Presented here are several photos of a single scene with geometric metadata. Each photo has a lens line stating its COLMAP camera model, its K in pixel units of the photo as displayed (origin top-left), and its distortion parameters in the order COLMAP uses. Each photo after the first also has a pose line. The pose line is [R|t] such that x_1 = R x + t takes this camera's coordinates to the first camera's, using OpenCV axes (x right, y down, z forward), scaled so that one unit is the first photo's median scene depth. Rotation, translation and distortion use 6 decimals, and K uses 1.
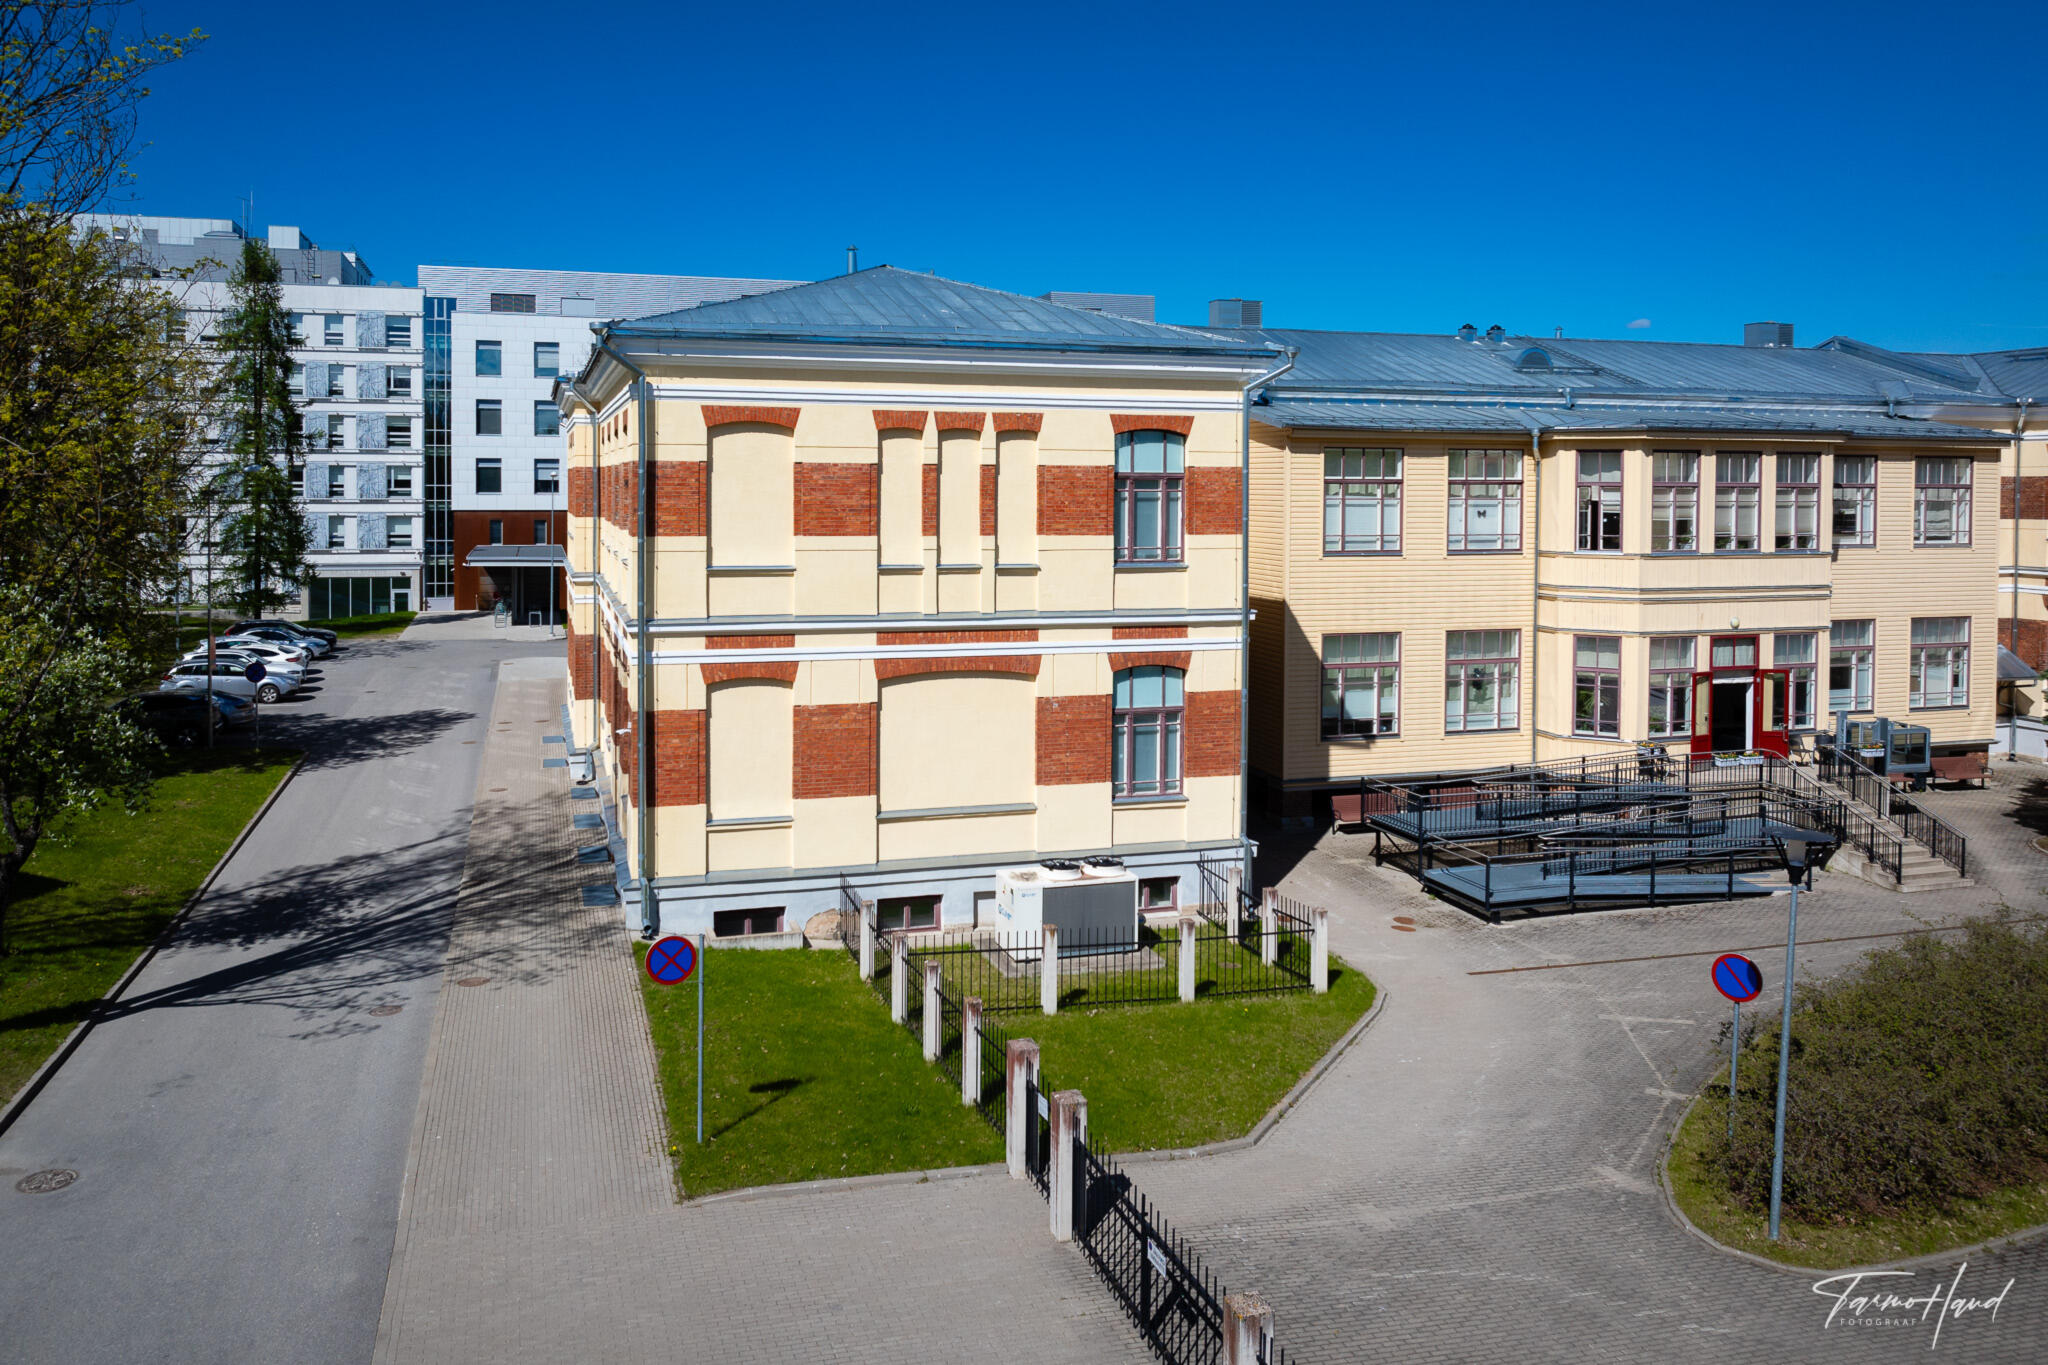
lens RADIAL K [[1459.6, 0, 927.3], [0, 1459.6, 513.5], [0, 0, 1]] dist [-0.010991, -0.004404]
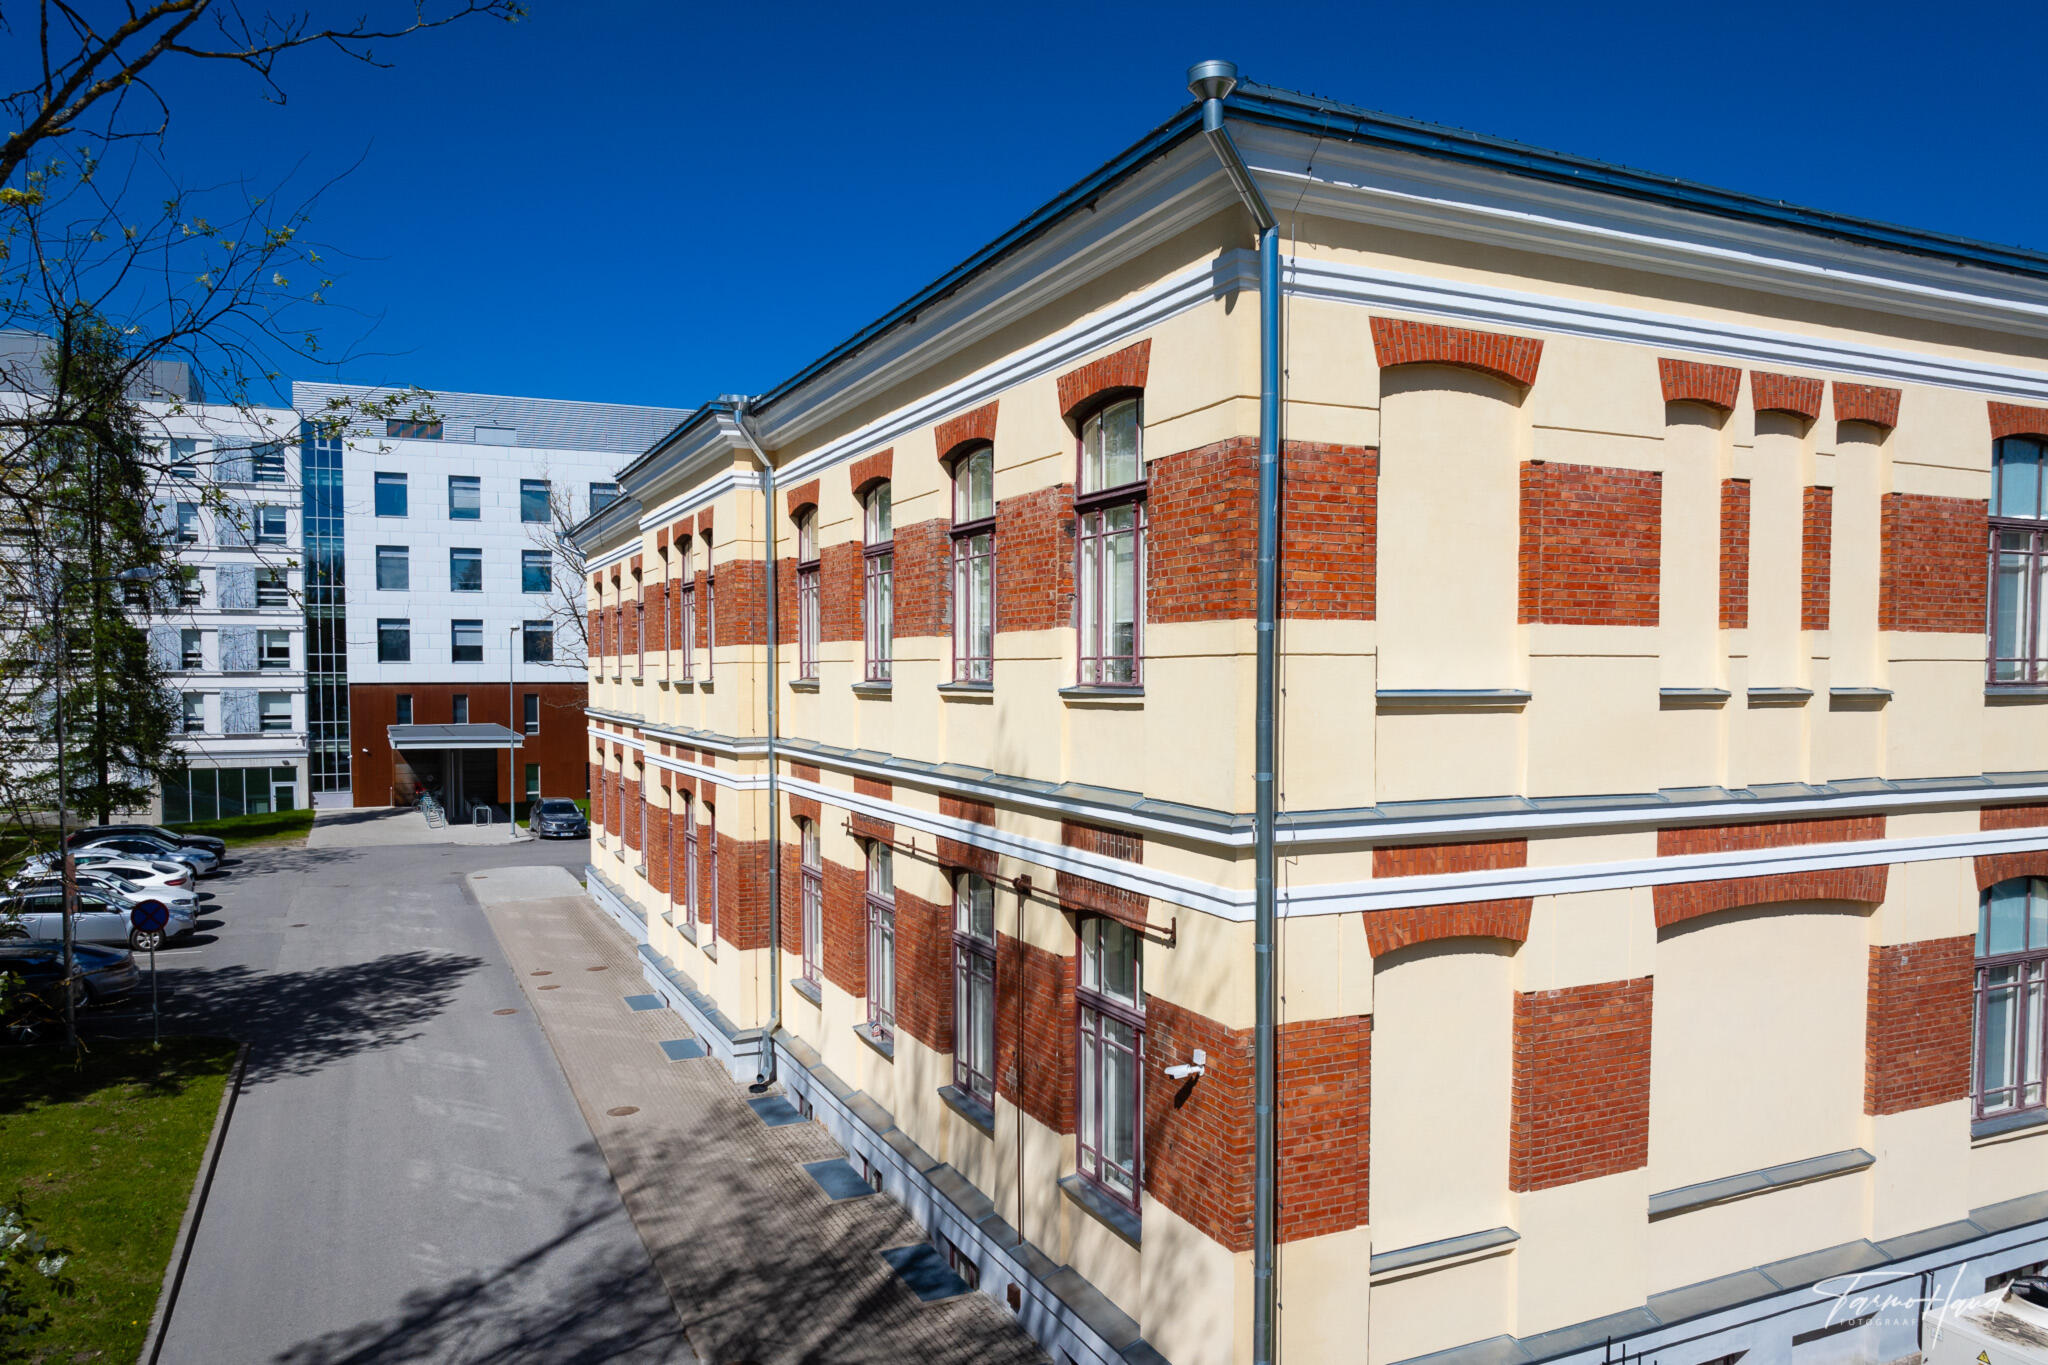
lens RADIAL K [[1428.8, 0, 1015.9], [0, 1428.8, 749.8], [0, 0, 1]] dist [-0.024753, 0.001092]
pose [[0.986620, -0.014624, 0.162378, -0.260245], [0.009093, 0.999354, 0.034755, 0.030793], [-0.162782, -0.032813, 0.986116, 0.474314]]
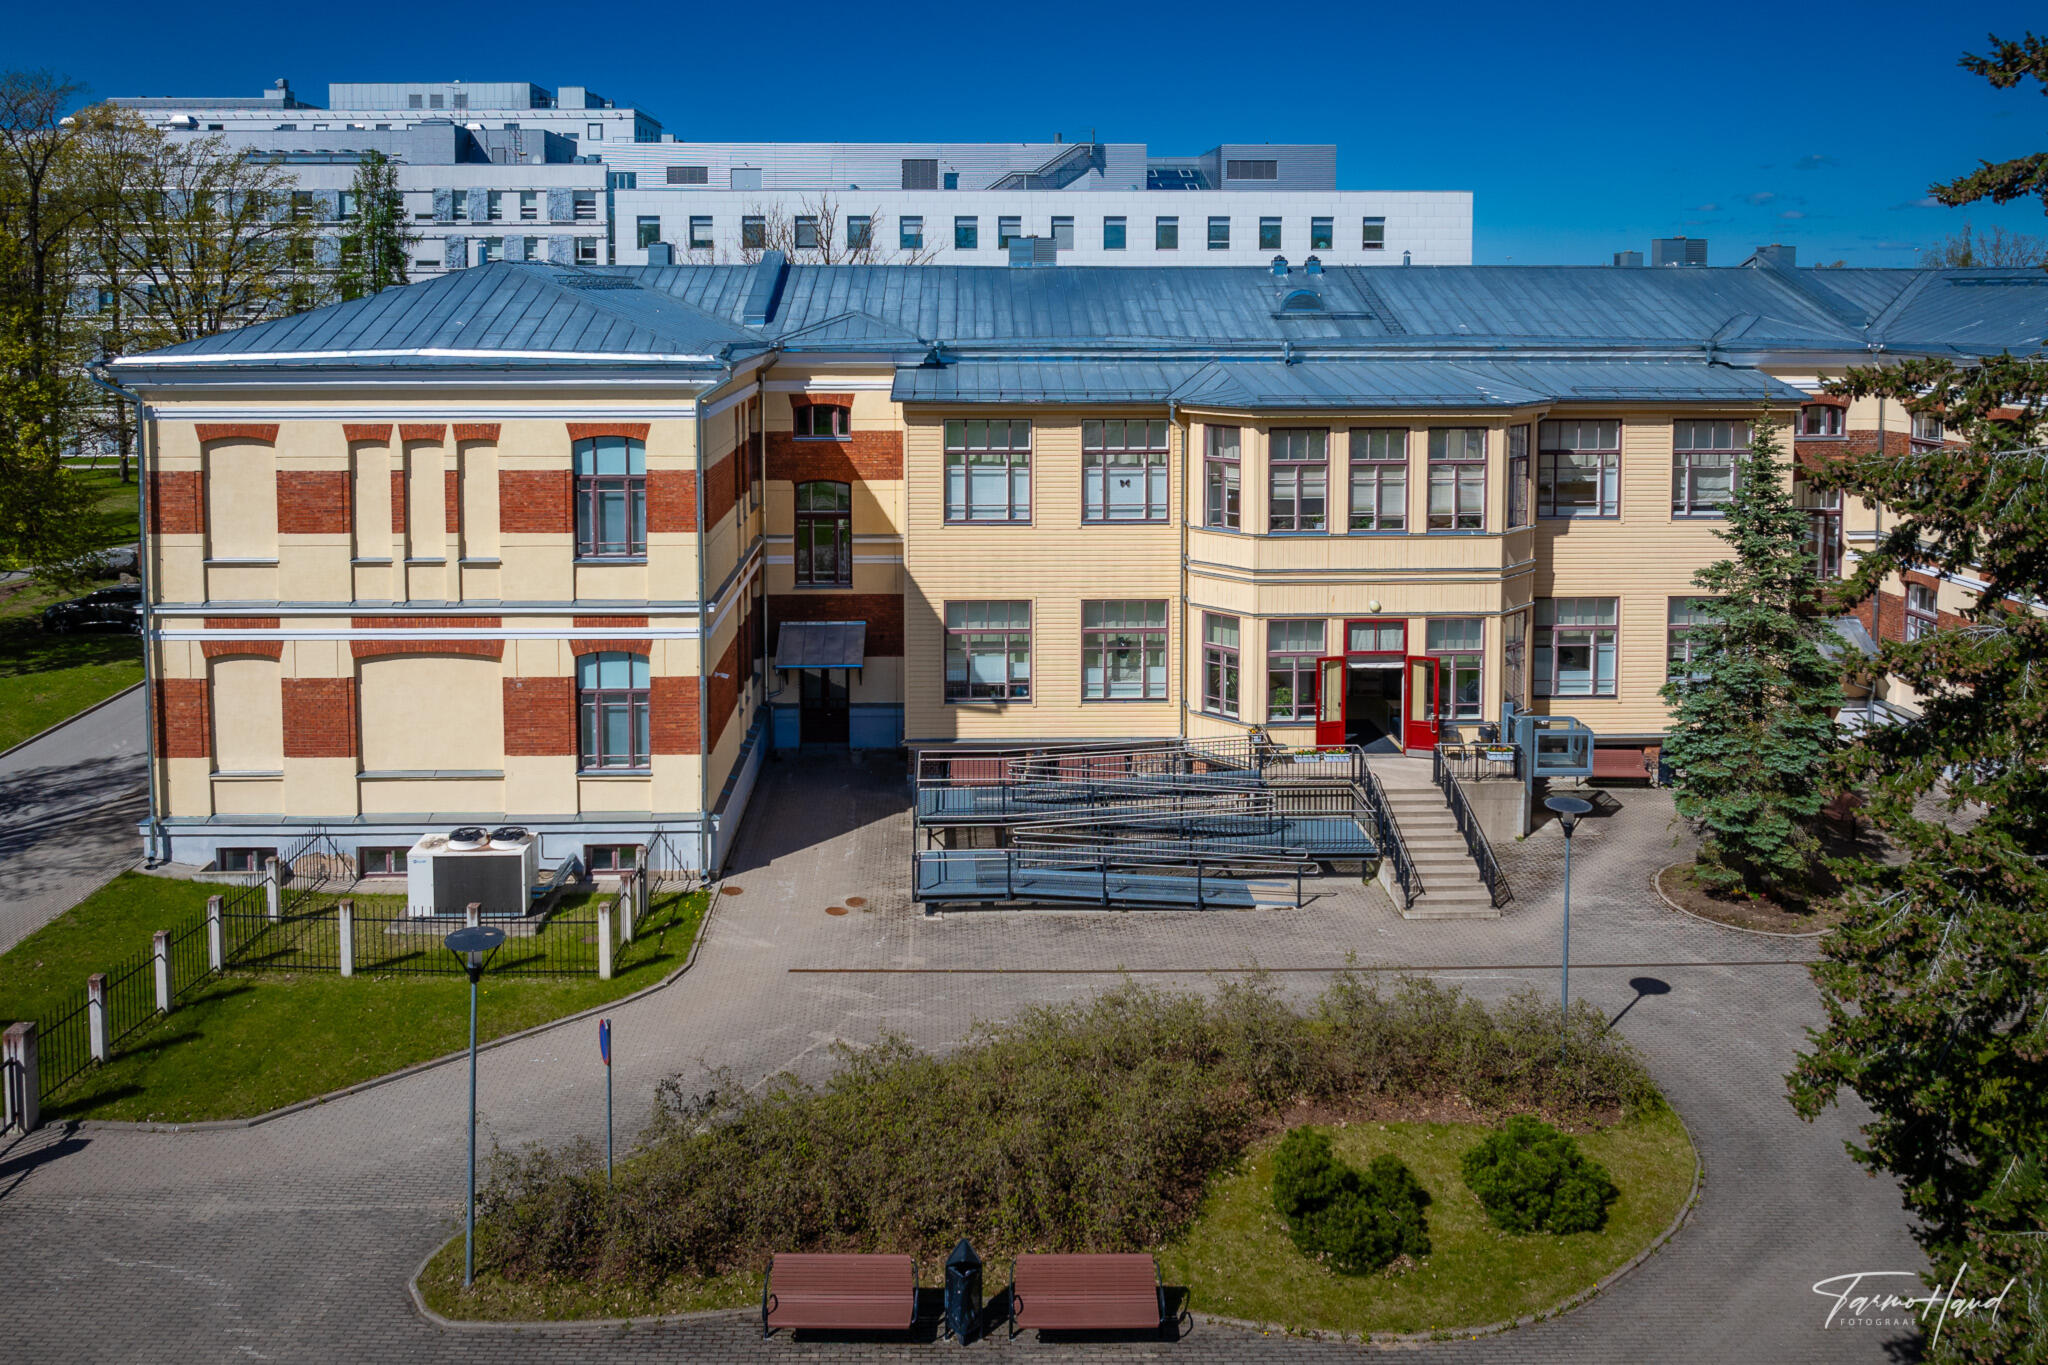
lens RADIAL K [[1494.7, 0, 984.8], [0, 1494.7, 379.9], [0, 0, 1]] dist [-0.007816, -0.007193]
pose [[0.969385, 0.008947, -0.245383, 0.604246], [0.001104, 0.999167, 0.040791, -0.125552], [0.245543, -0.039813, 0.968568, -0.006430]]
